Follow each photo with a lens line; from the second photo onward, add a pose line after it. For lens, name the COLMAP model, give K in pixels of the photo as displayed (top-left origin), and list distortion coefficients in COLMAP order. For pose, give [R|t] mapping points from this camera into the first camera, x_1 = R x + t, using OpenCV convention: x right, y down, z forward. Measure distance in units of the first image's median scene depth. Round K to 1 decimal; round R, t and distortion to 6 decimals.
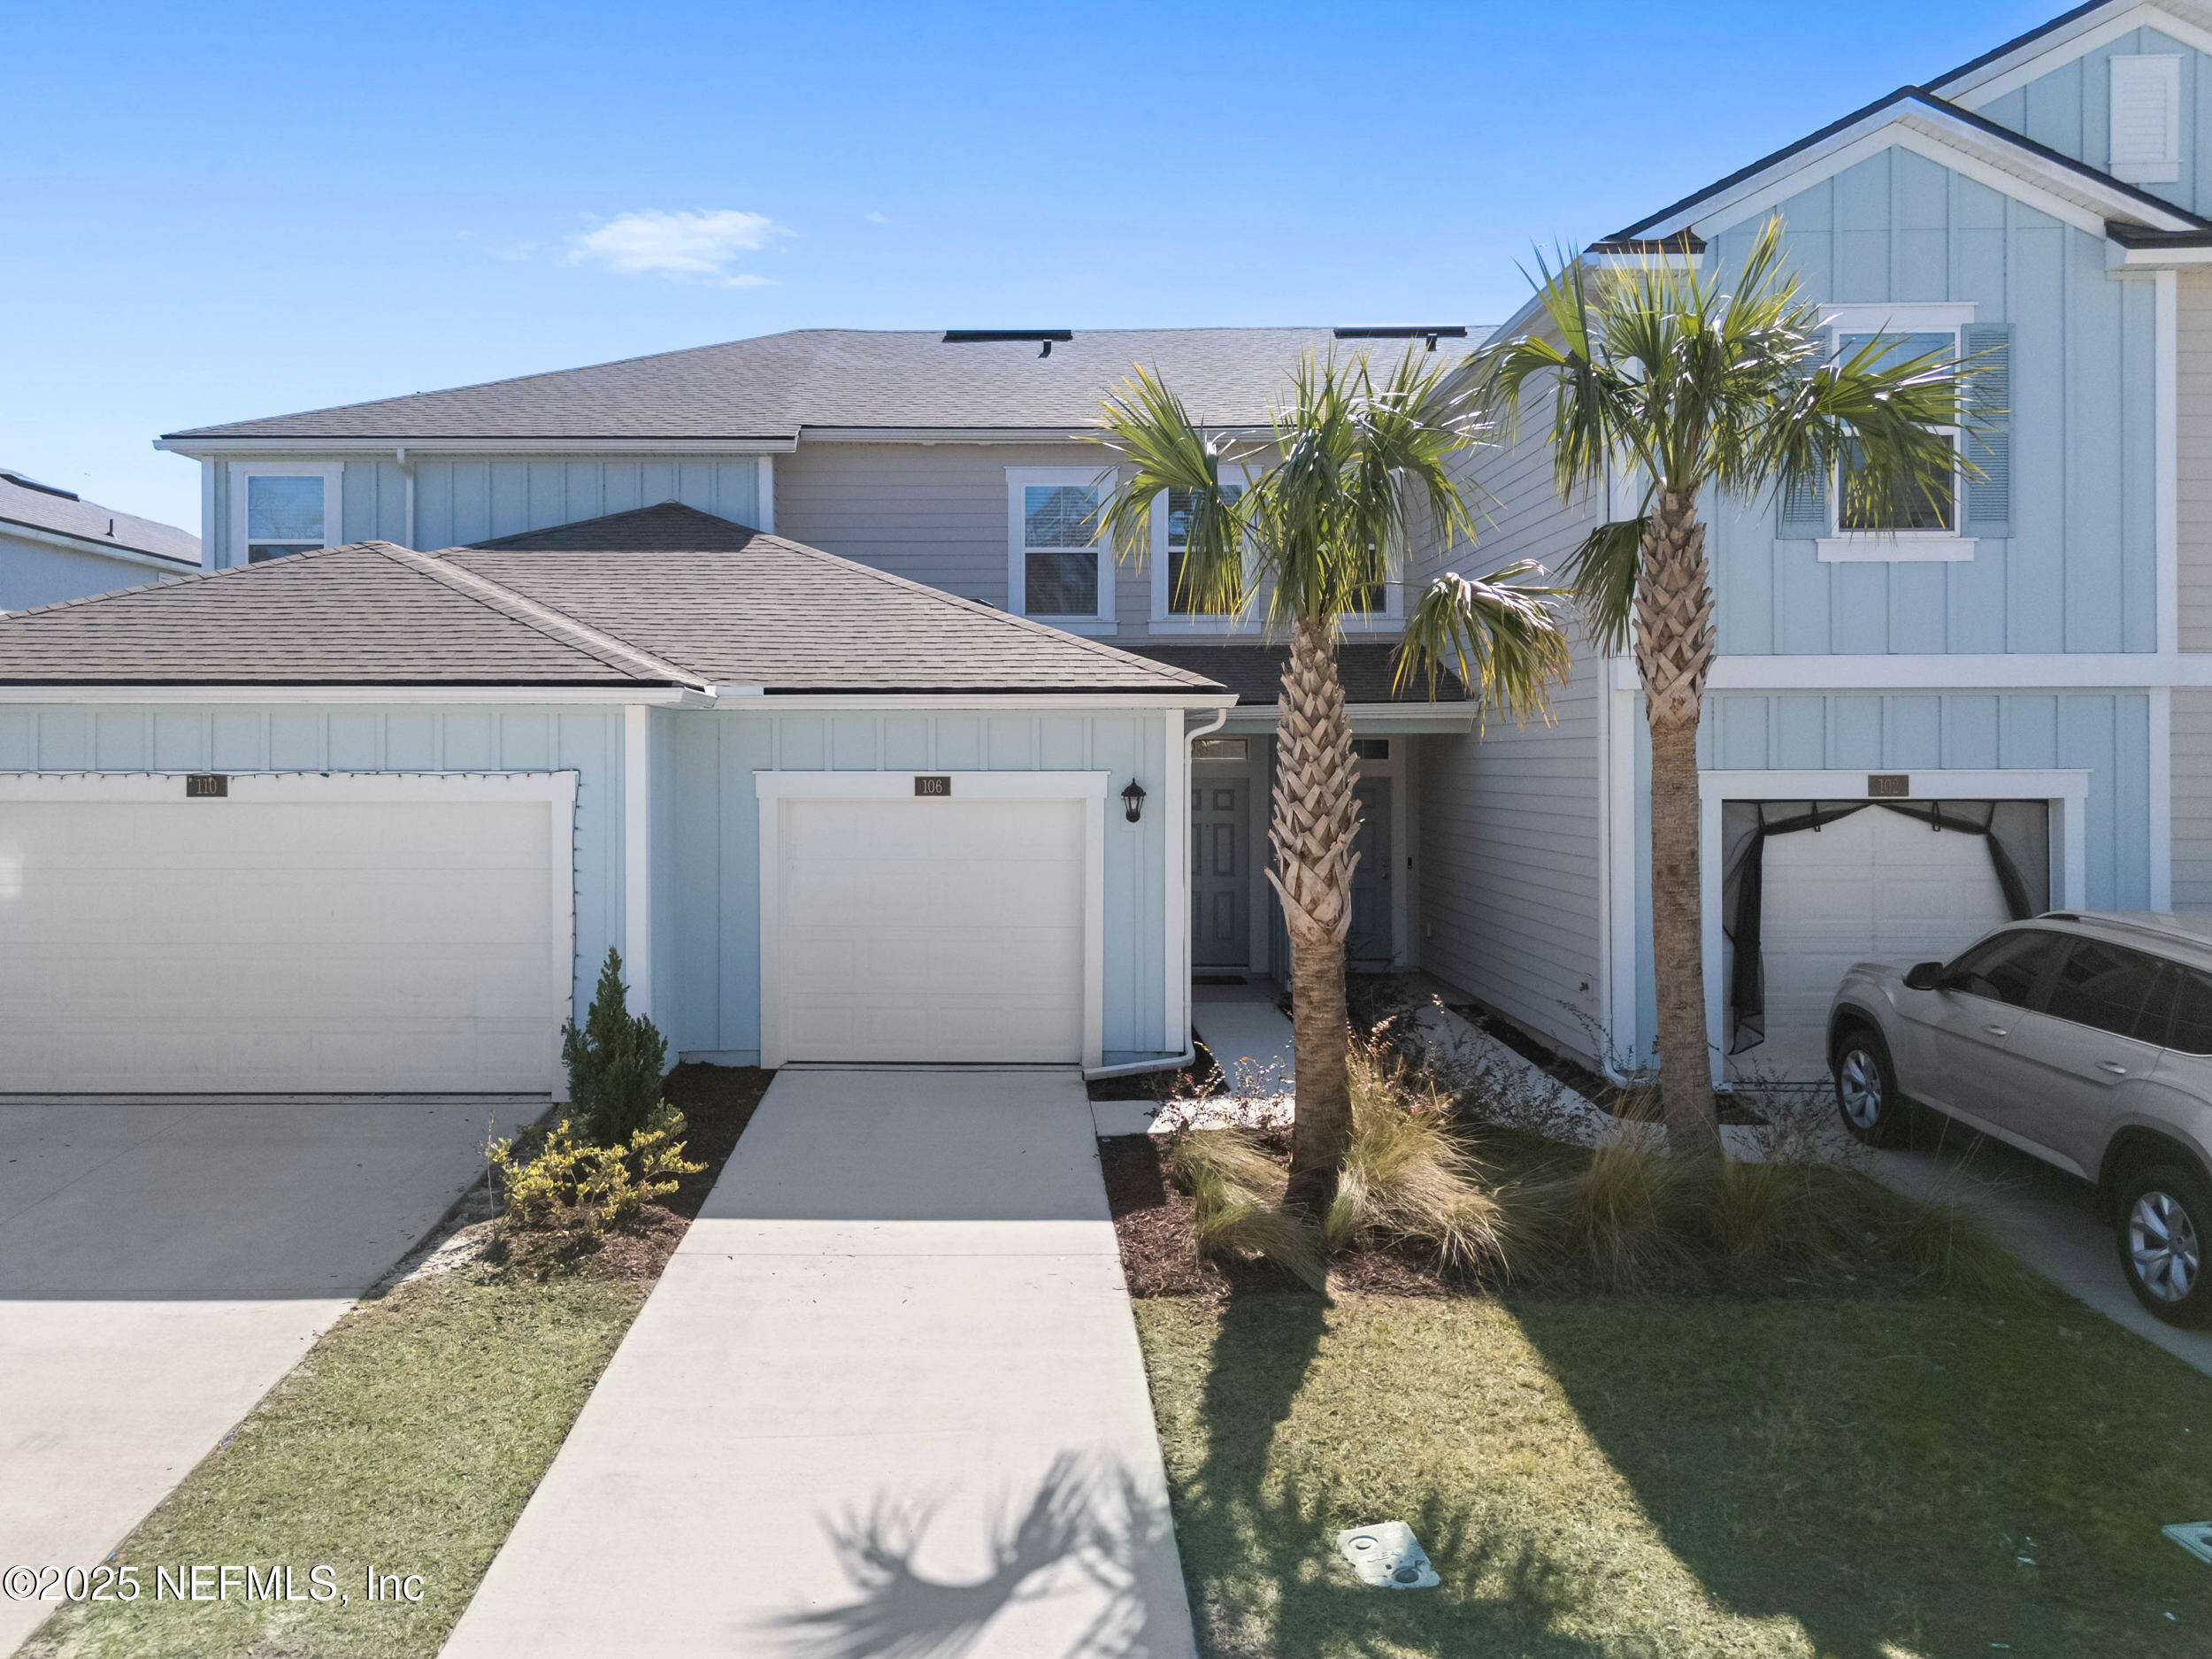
lens RADIAL K [[1551.6, 0, 1106.0], [0, 1551.6, 829.5], [0, 0, 1]] dist [0.039667, -0.003568]
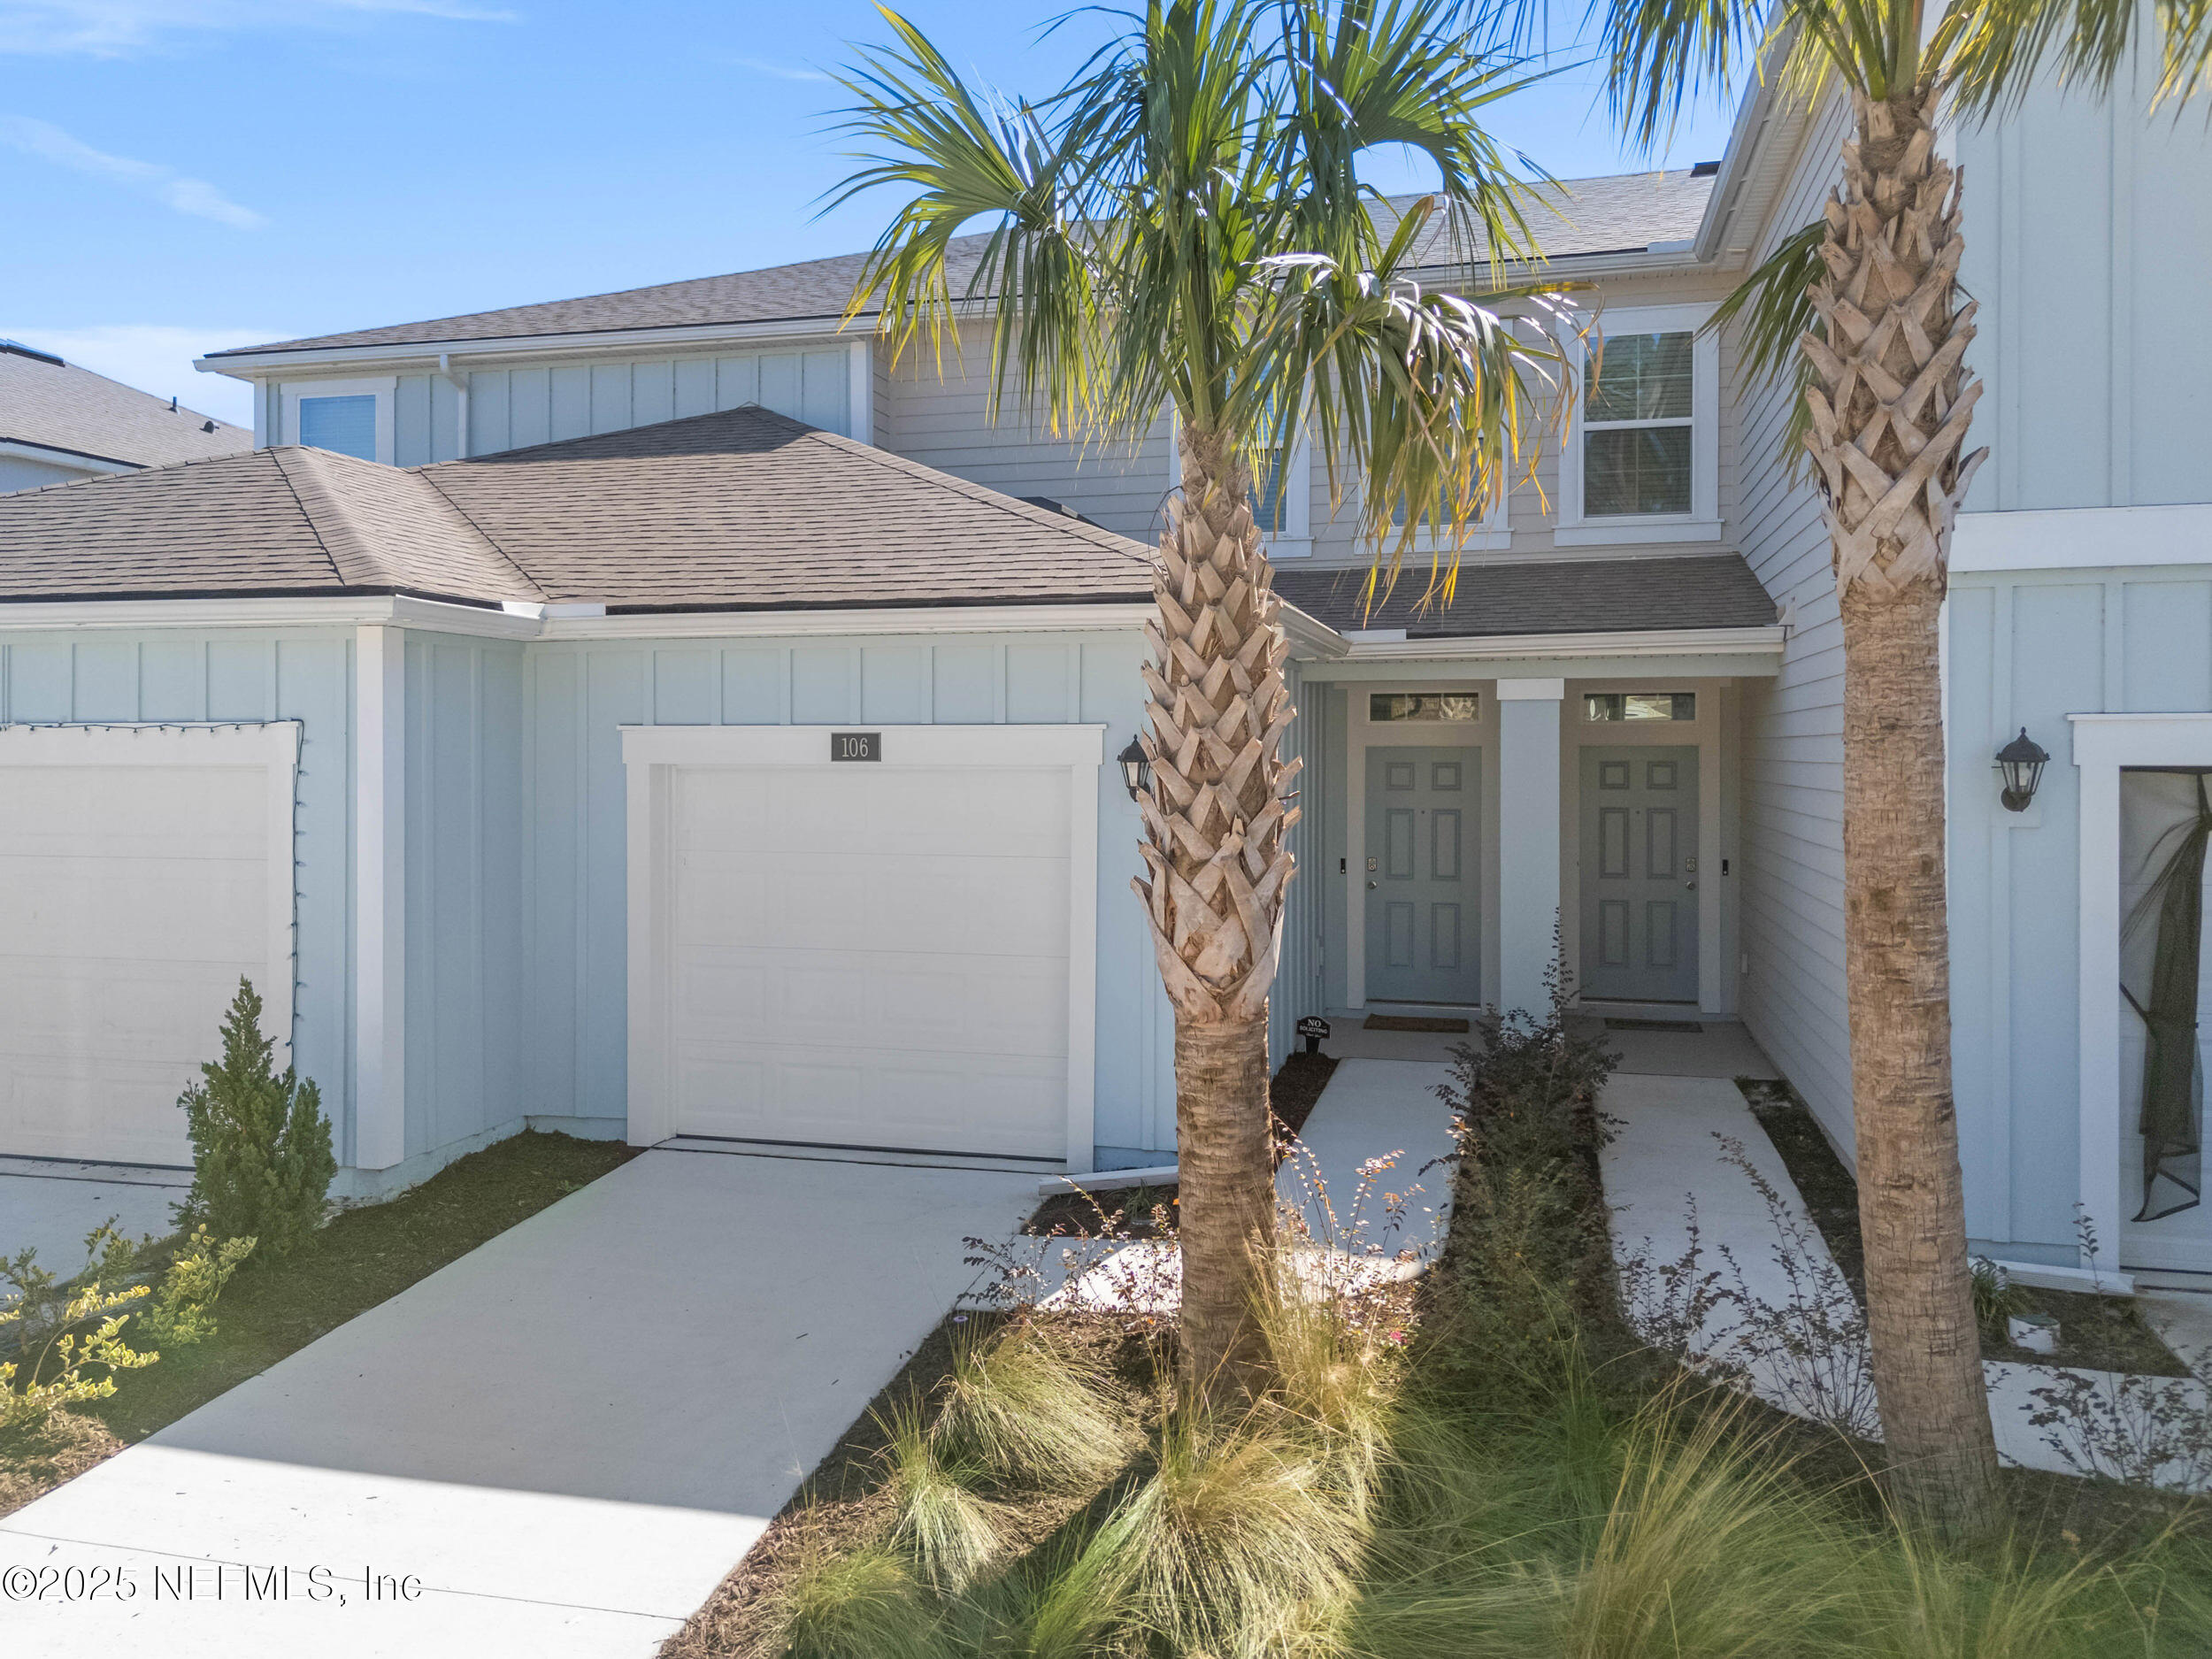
lens RADIAL K [[1711.9, 0, 1103.5], [0, 1711.9, 818.5], [0, 0, 1]] dist [0.032879, -0.000335]
pose [[0.972732, 0.008863, -0.231763, 0.240280], [-0.008871, 0.999960, 0.001006, 0.002773], [0.231763, 0.001078, 0.972772, 0.407260]]
